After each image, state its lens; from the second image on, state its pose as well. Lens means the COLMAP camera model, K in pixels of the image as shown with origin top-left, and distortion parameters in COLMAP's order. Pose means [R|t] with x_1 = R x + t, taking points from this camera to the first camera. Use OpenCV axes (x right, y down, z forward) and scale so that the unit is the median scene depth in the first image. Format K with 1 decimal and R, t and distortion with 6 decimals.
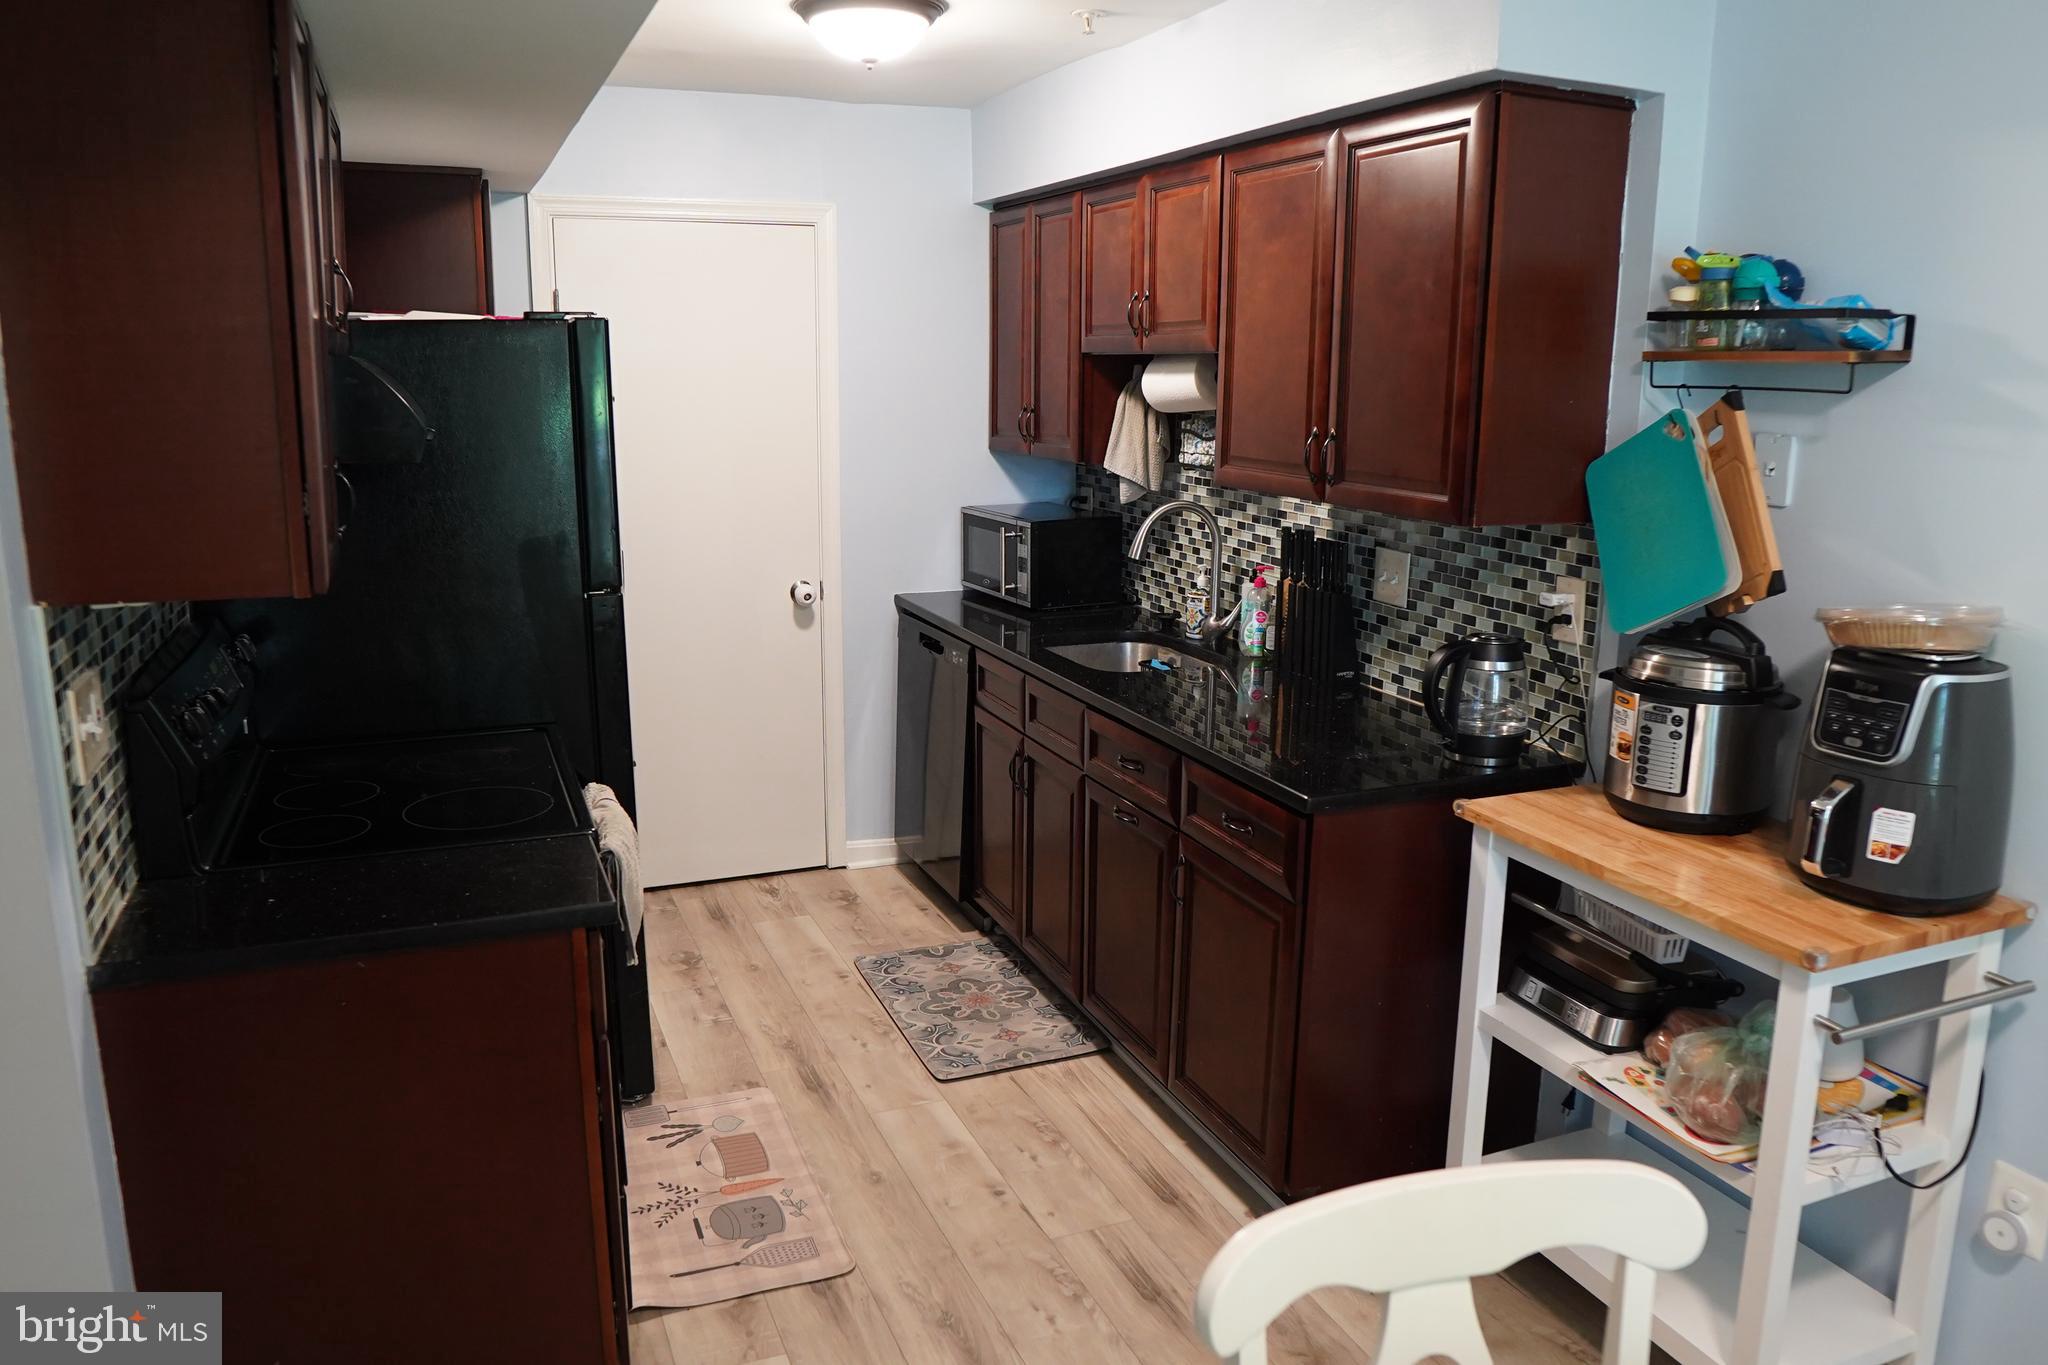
lens RADIAL K [[1449.2, 0, 1029.7], [0, 1449.2, 680.5], [0, 0, 1]] dist [-0.112813, 0.077895]
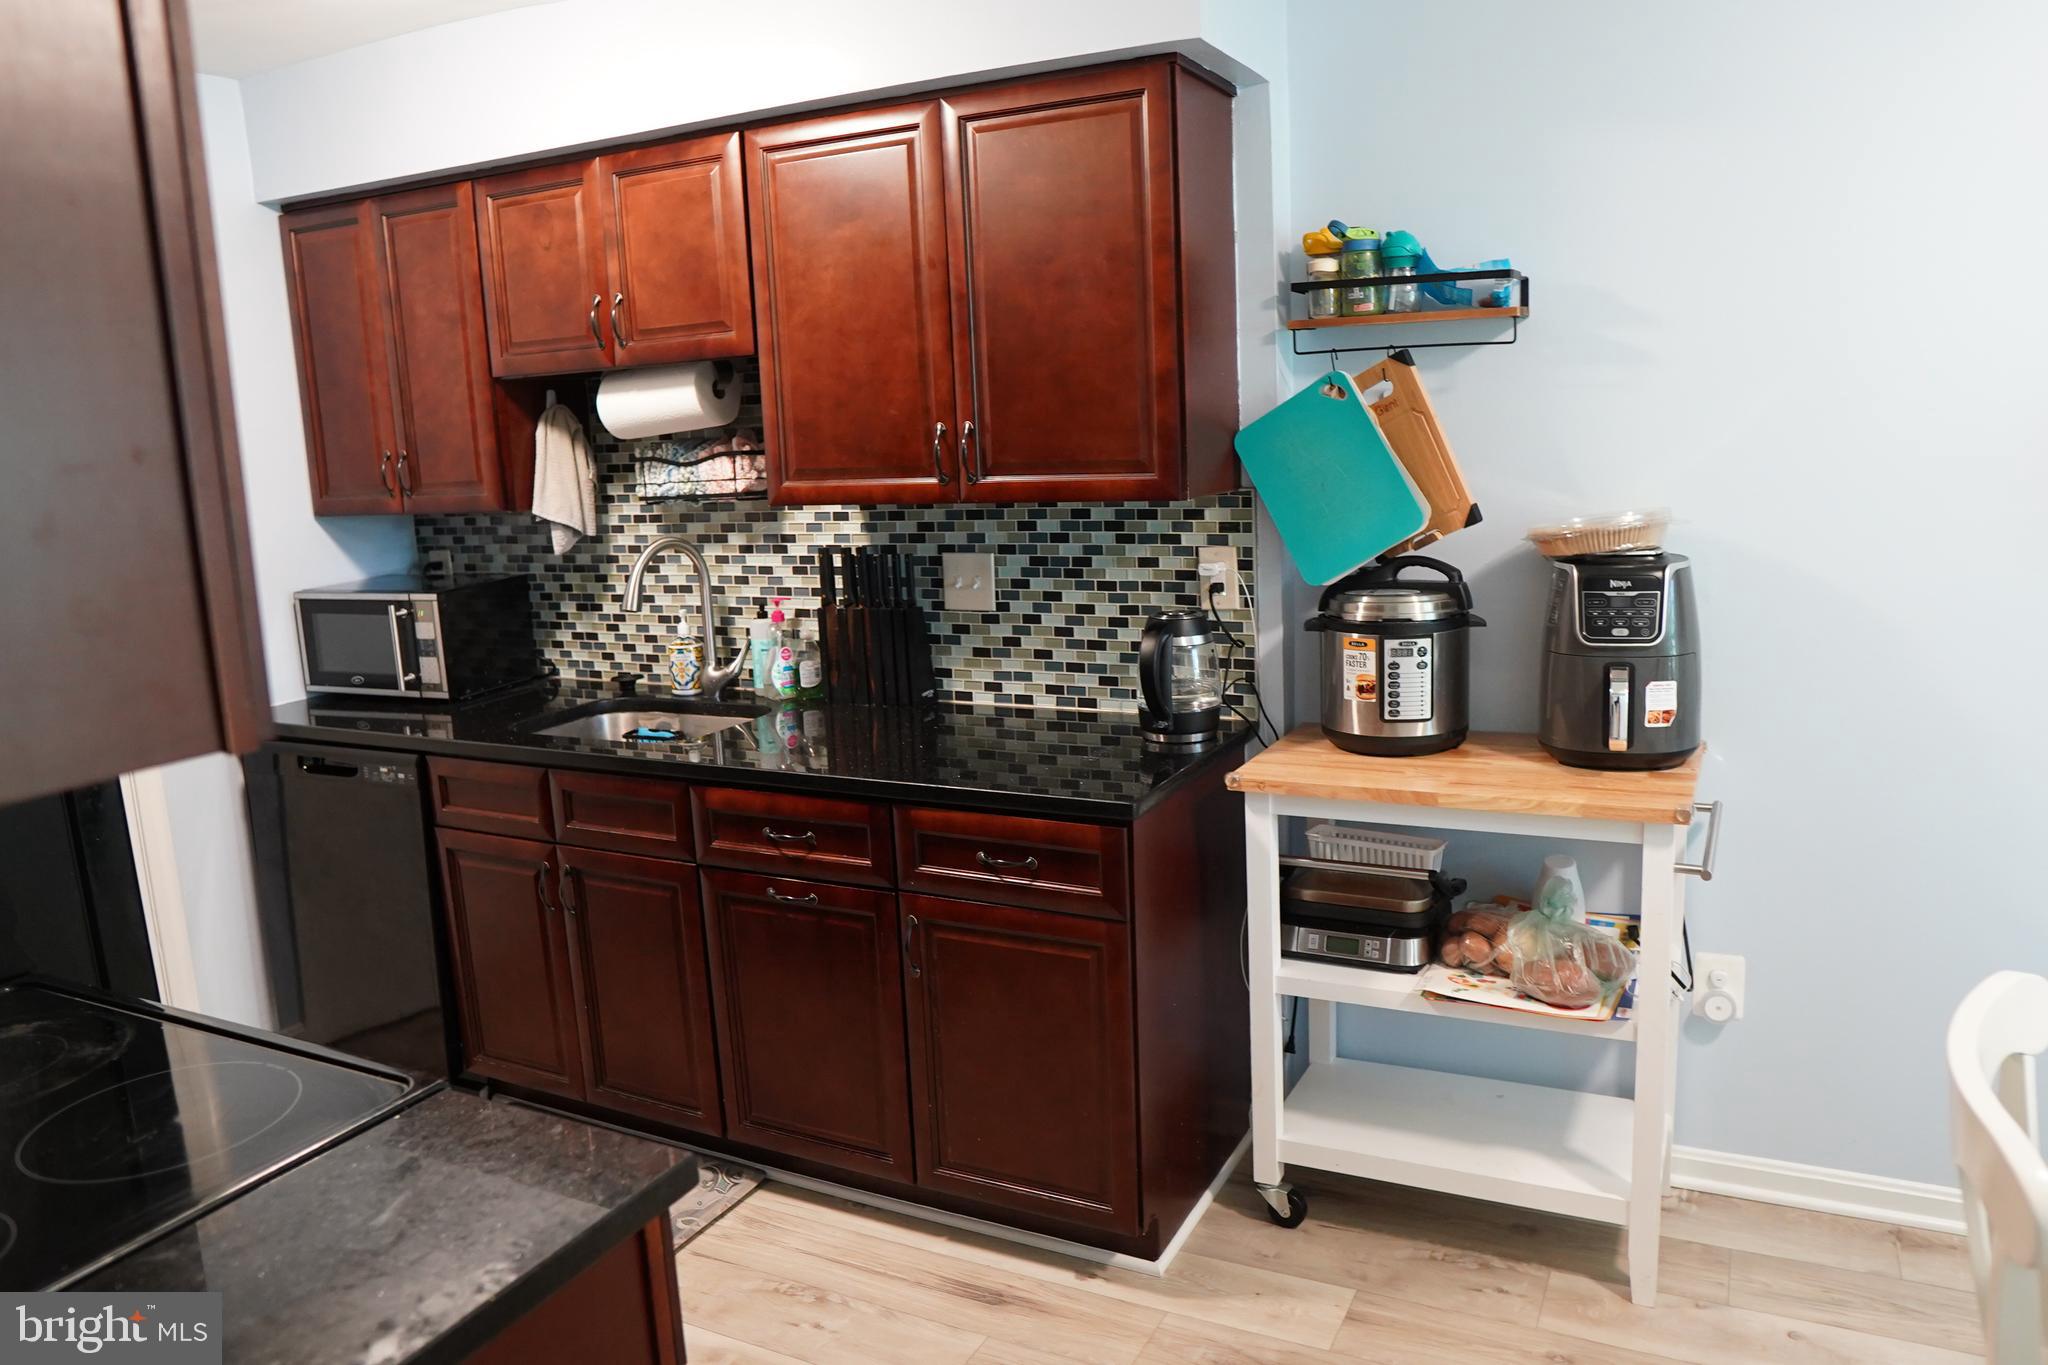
lens RADIAL K [[1449.2, 0, 1029.7], [0, 1449.2, 680.5], [0, 0, 1]] dist [-0.112813, 0.077895]
pose [[0.759291, -0.162957, 0.630017, -0.339275], [0.190035, 0.981463, 0.024832, -0.024807], [-0.622385, 0.100871, 0.776184, 0.246552]]
